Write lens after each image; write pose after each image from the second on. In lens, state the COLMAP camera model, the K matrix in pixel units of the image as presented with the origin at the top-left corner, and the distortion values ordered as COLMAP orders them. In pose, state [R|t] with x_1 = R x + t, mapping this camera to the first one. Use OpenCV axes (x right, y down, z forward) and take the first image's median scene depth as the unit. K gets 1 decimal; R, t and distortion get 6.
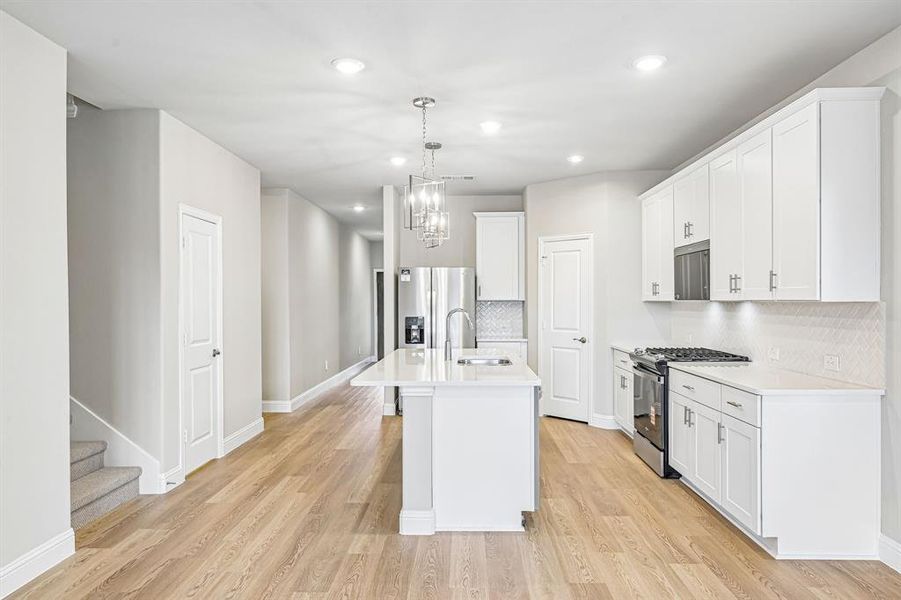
lens RADIAL K [[576.5, 0, 450.5], [0, 576.5, 300.0], [0, 0, 1]] dist [-0.000432, -0.001321]
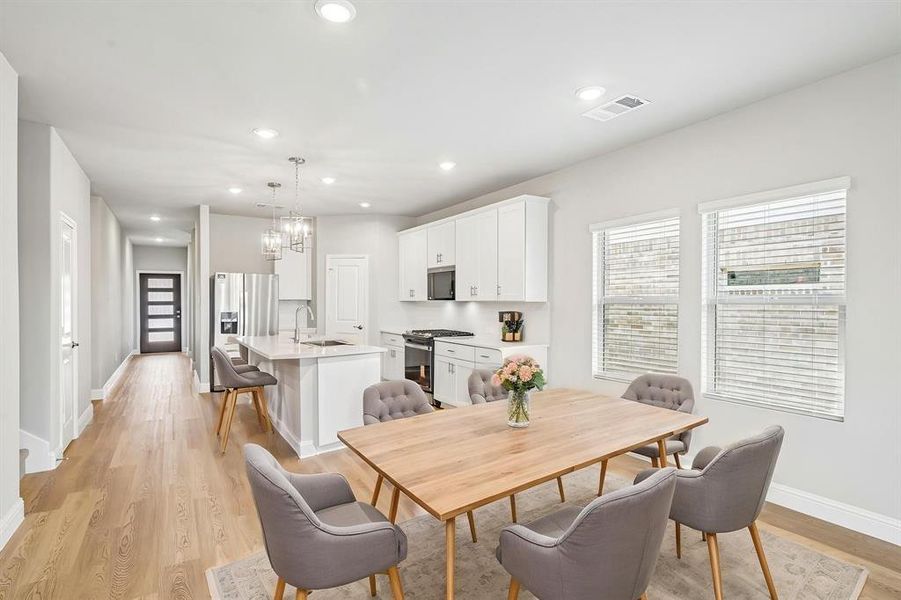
lens RADIAL K [[460.7, 0, 434.9], [0, 460.7, 304.5], [0, 0, 1]] dist [-0.000214, 0.000194]
pose [[0.856072, 0.002423, 0.516851, -0.304030], [-0.007510, 0.999942, 0.007751, 0.001481], [-0.516803, -0.010517, 0.856040, -0.138634]]
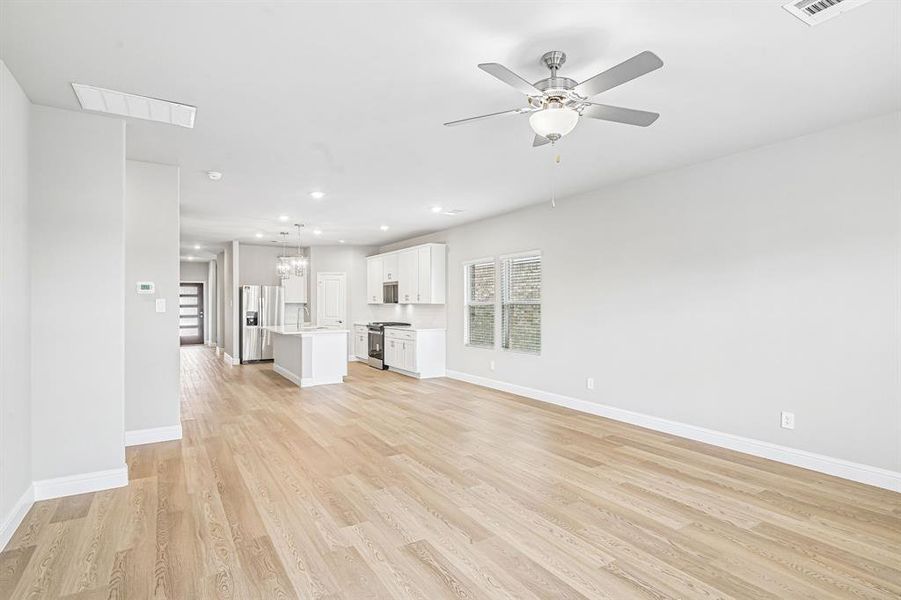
lens RADIAL K [[448.8, 0, 444.9], [0, 448.8, 301.9], [0, 0, 1]] dist [-0.000011, 0.000058]
pose [[0.835820, 0.005552, 0.548976, -0.526725], [-0.004142, 0.999984, -0.003806, 0.000660], [-0.548988, 0.000907, 0.835830, -0.891465]]
